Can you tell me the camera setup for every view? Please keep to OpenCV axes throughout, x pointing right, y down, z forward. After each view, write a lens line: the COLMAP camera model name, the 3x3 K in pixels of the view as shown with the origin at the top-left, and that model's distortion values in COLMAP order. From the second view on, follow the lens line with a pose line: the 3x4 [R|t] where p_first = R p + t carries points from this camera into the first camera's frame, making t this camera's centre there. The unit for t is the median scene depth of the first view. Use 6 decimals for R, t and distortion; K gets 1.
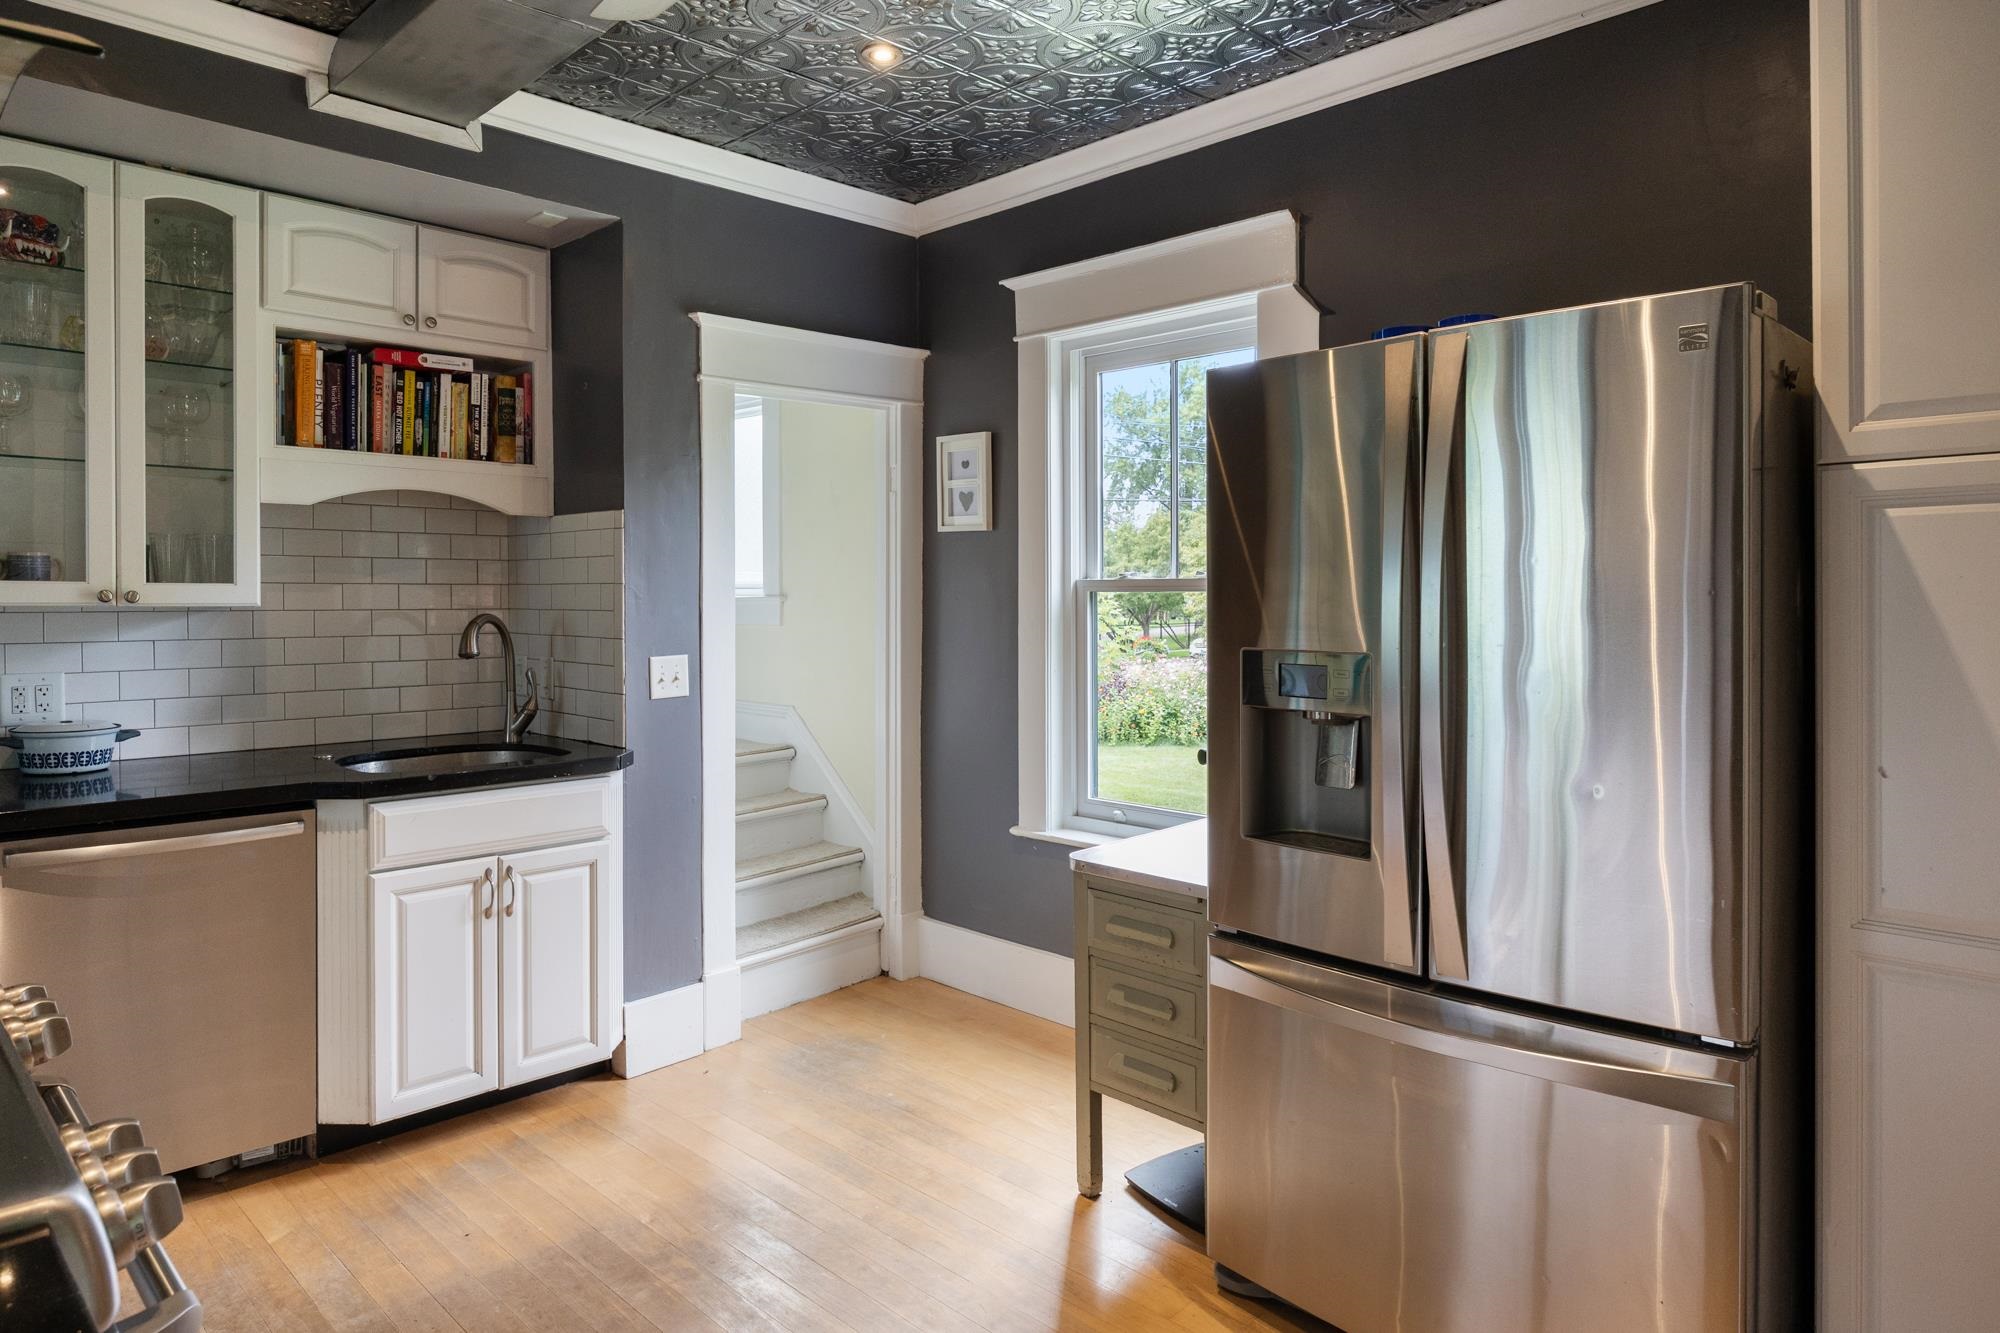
lens RADIAL K [[1216.7, 0, 993.0], [0, 1216.7, 605.9], [0, 0, 1]] dist [-0.008401, -0.001203]
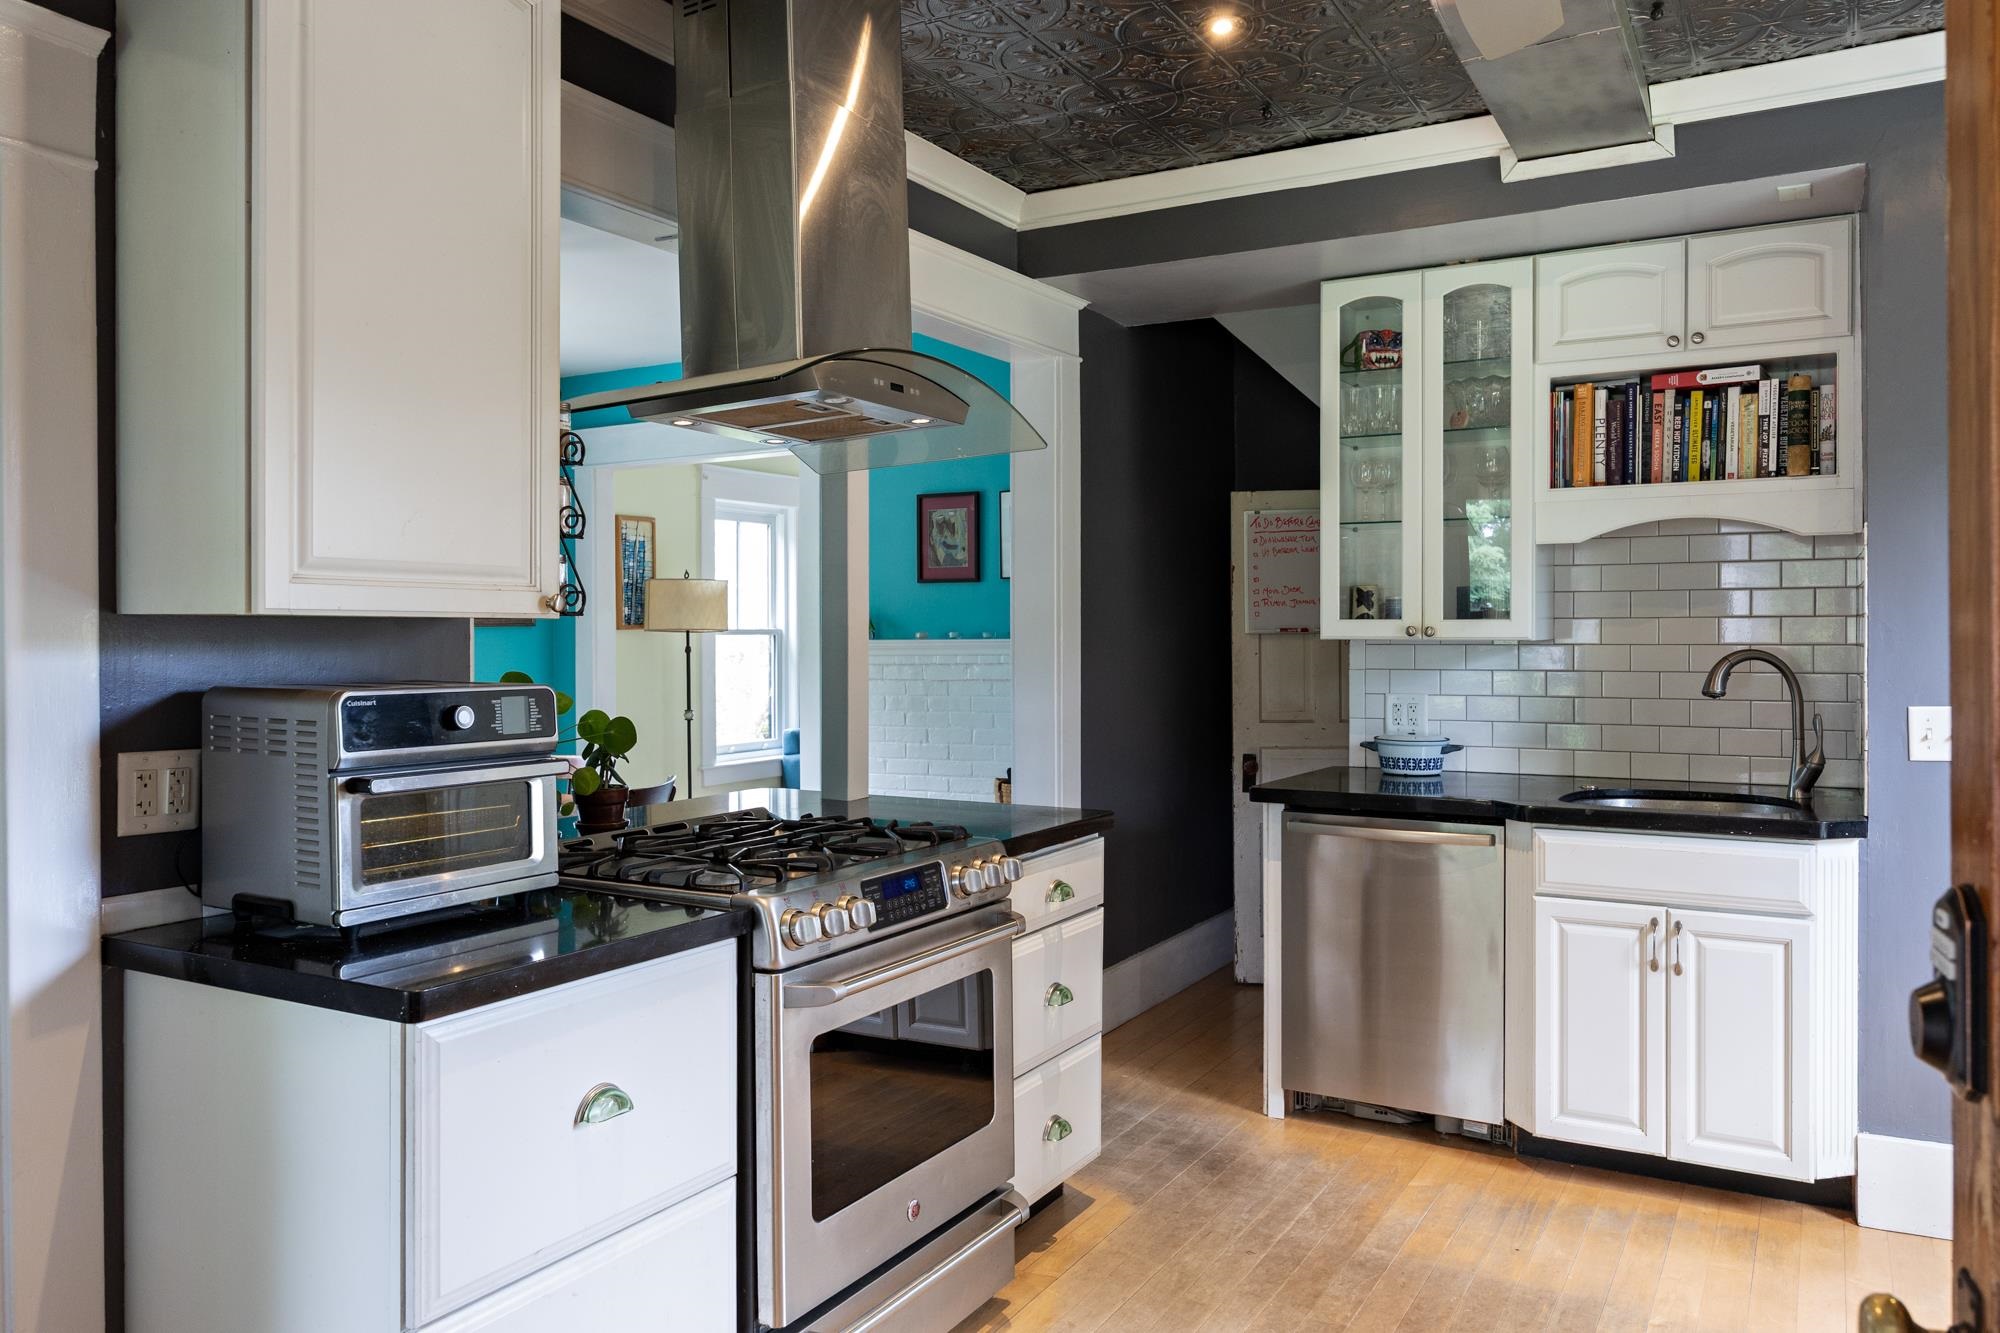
lens RADIAL K [[1473.6, 0, 997.6], [0, 1473.6, 644.9], [0, 0, 1]] dist [0.022894, 0.000368]
pose [[0.240520, 0.006193, -0.970624, 0.503582], [-0.005057, 0.999974, 0.005127, 0.000140], [0.970631, 0.003675, 0.240545, 0.195578]]
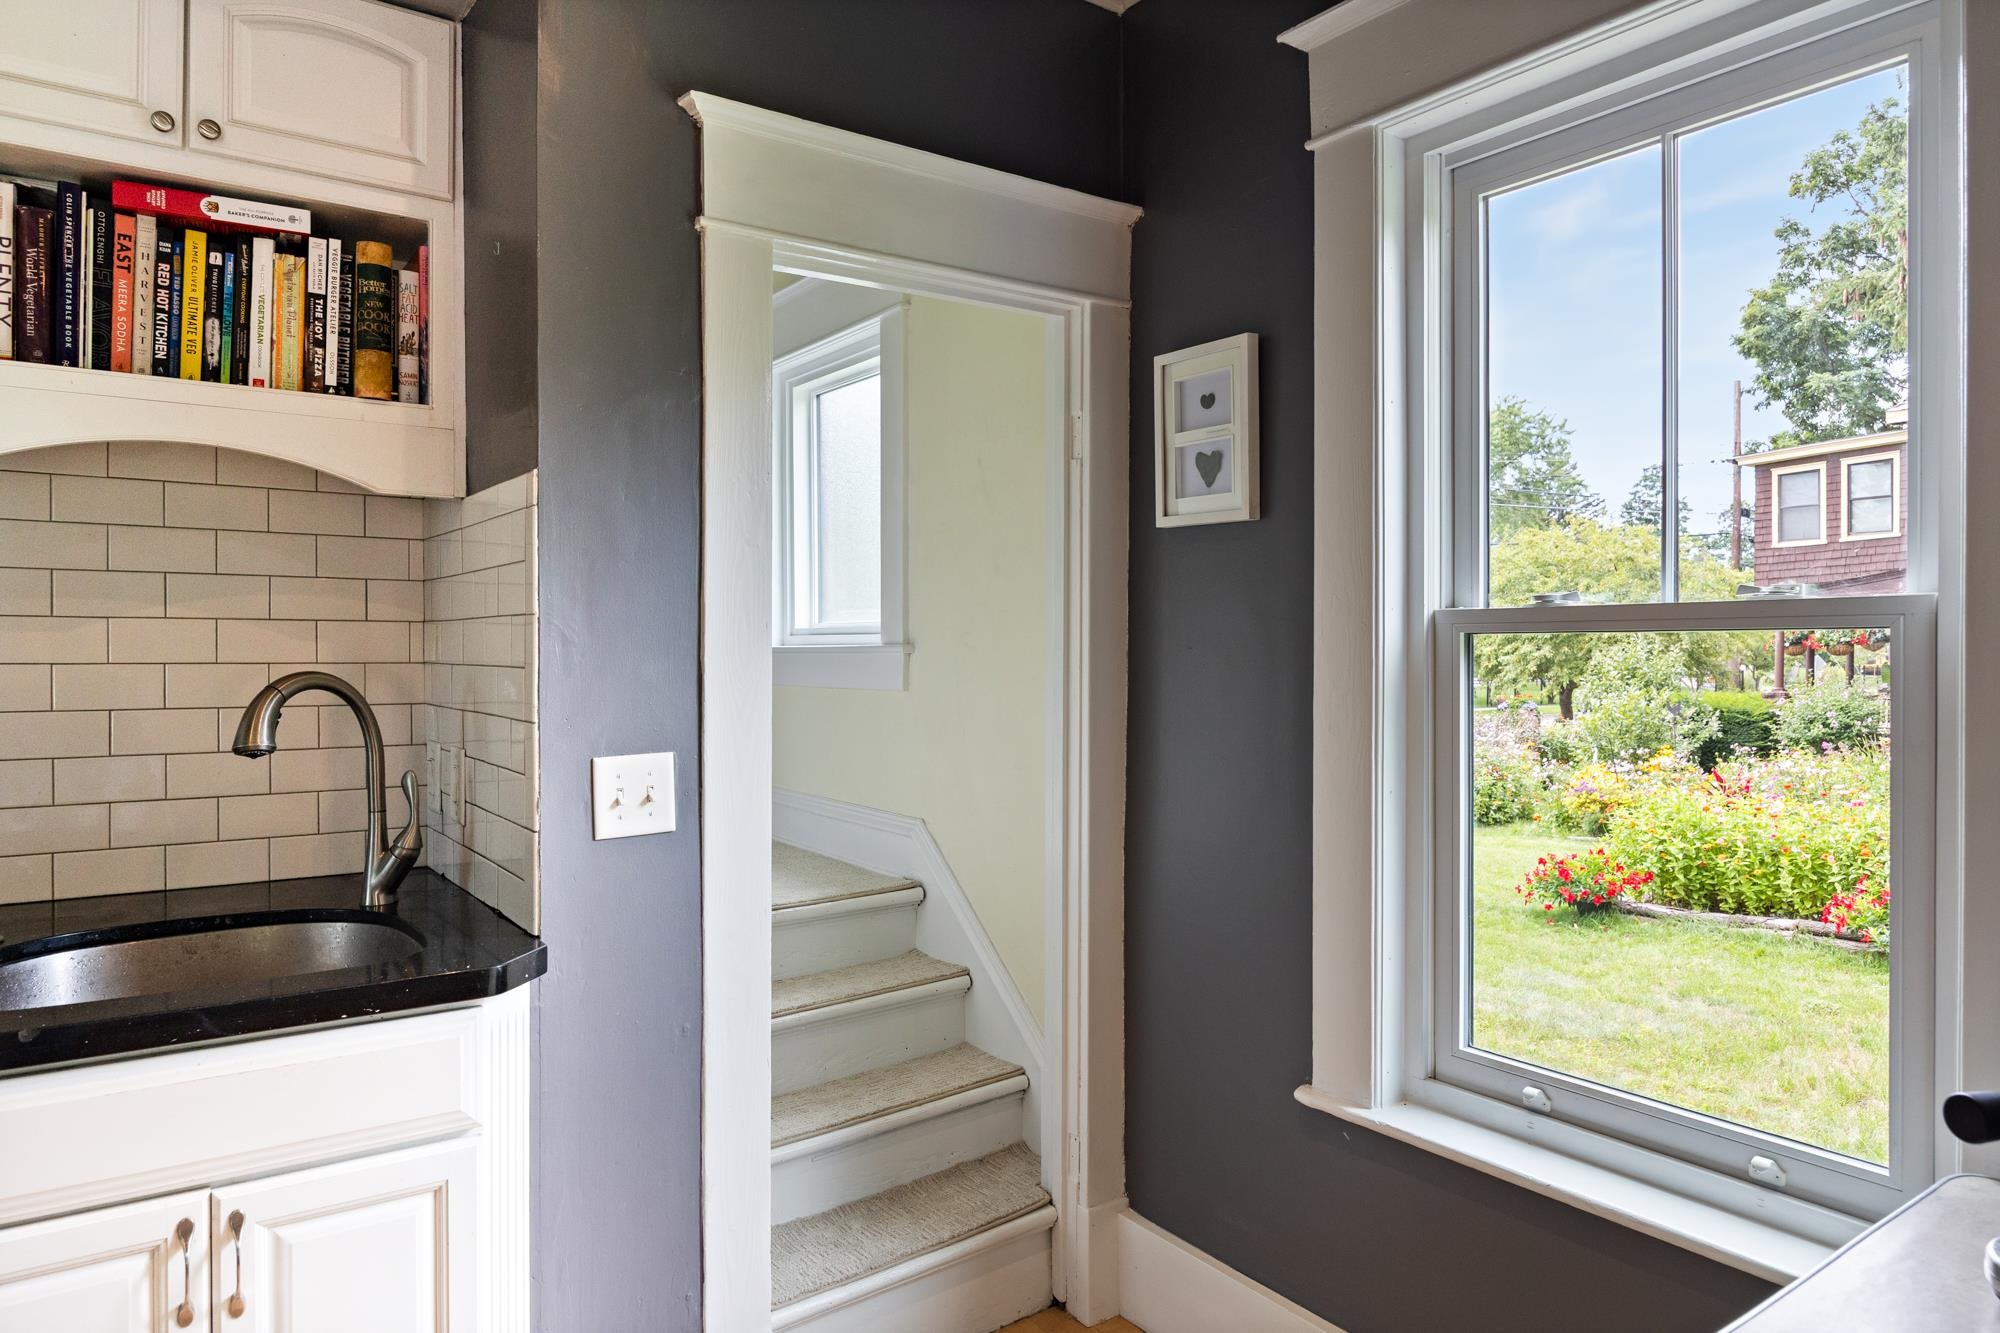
lens RADIAL K [[1208.8, 0, 989.2], [0, 1208.8, 658.1], [0, 0, 1]] dist [-0.009050, 0.000346]
pose [[0.984750, 0.003281, -0.173945, -0.028386], [-0.004005, 0.999985, -0.003810, 0.001238], [0.173930, 0.004448, 0.984748, 0.520579]]
